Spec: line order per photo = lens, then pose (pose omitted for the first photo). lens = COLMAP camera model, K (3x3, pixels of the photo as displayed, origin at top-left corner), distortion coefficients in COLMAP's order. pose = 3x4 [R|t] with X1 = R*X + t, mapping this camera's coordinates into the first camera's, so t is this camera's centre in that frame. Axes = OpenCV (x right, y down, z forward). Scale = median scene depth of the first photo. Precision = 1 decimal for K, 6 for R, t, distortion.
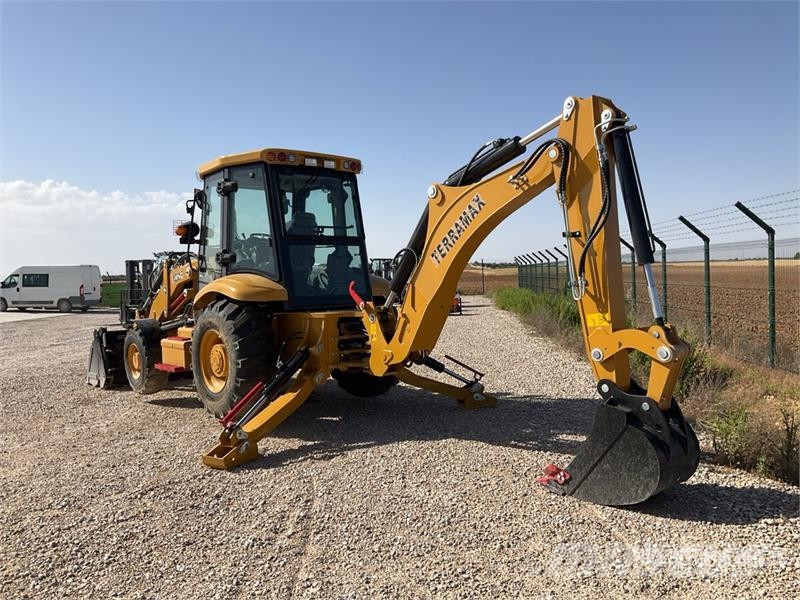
lens RADIAL K [[665.7, 0, 400.0], [0, 665.7, 300.0], [0, 0, 1]] dist [0.004967, -0.004046]
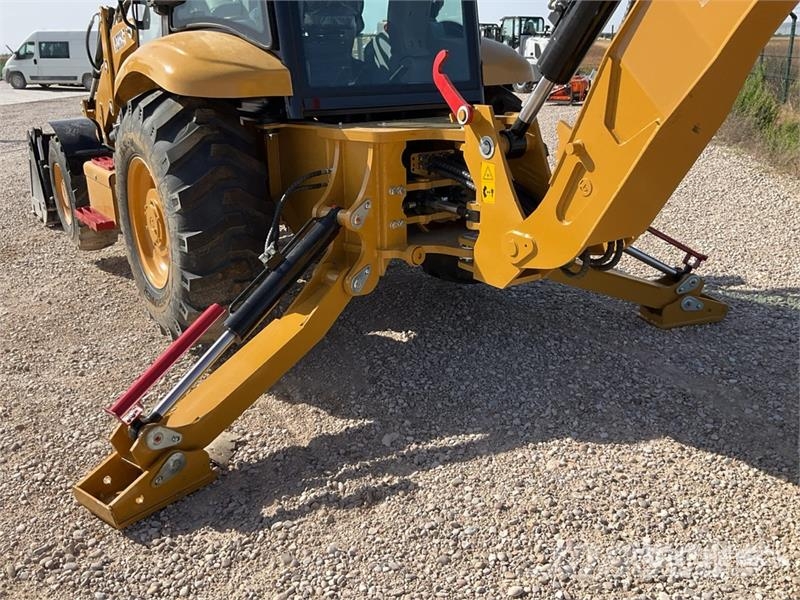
lens RADIAL K [[726.1, 0, 400.0], [0, 726.1, 300.0], [0, 0, 1]] dist [0.094843, -0.200042]
pose [[0.992140, 0.049105, -0.115096, -0.038142], [-0.013697, 0.956874, 0.290179, -0.012279], [0.124381, -0.286322, 0.950026, 0.535751]]
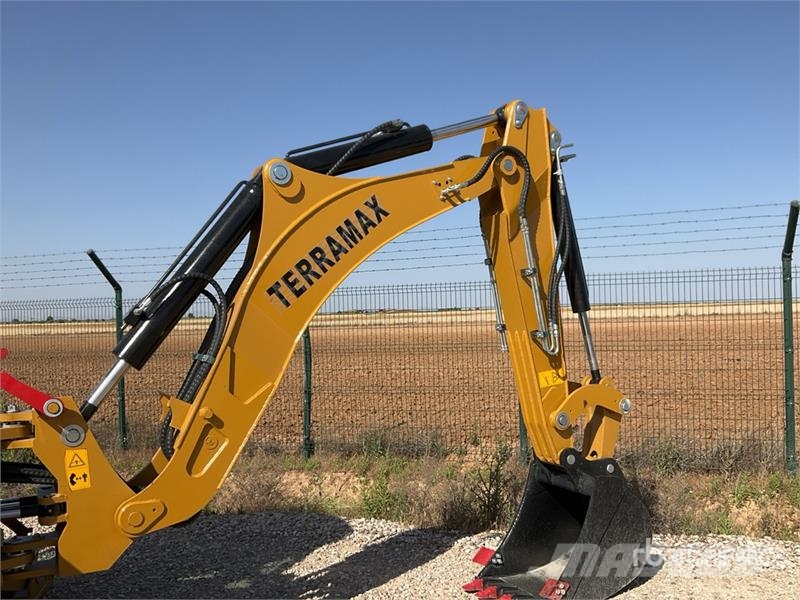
lens RADIAL K [[726.1, 0, 400.0], [0, 726.1, 300.0], [0, 0, 1]] dist [0.094843, -0.200042]
pose [[0.241751, 0.038942, 0.969557, -0.440246], [0.062707, 0.996479, -0.055659, -0.018798], [-0.968310, 0.074254, 0.238457, 0.680459]]
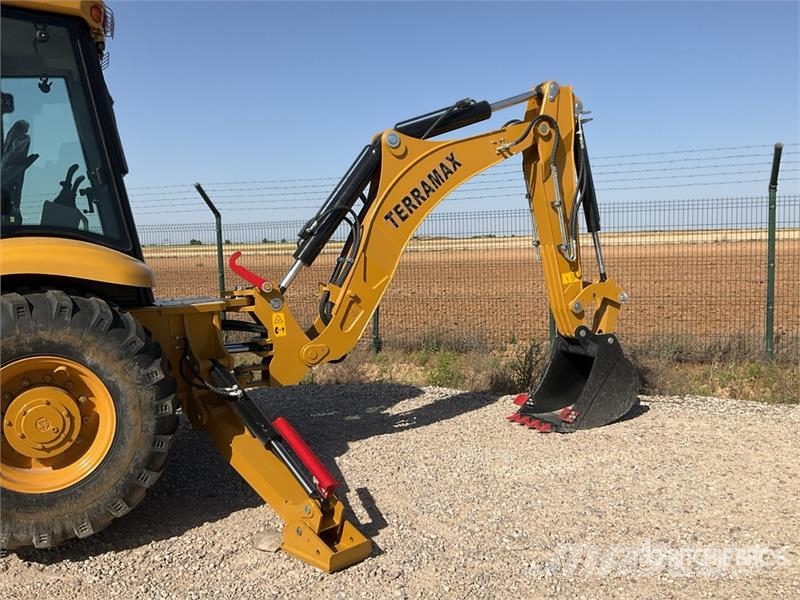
lens RADIAL K [[726.1, 0, 400.0], [0, 726.1, 300.0], [0, 0, 1]] dist [0.094843, -0.200042]
pose [[0.287151, -0.057102, 0.956182, -0.730719], [0.060152, 0.997326, 0.041495, -0.001093], [-0.955995, 0.045601, 0.289818, 0.649981]]
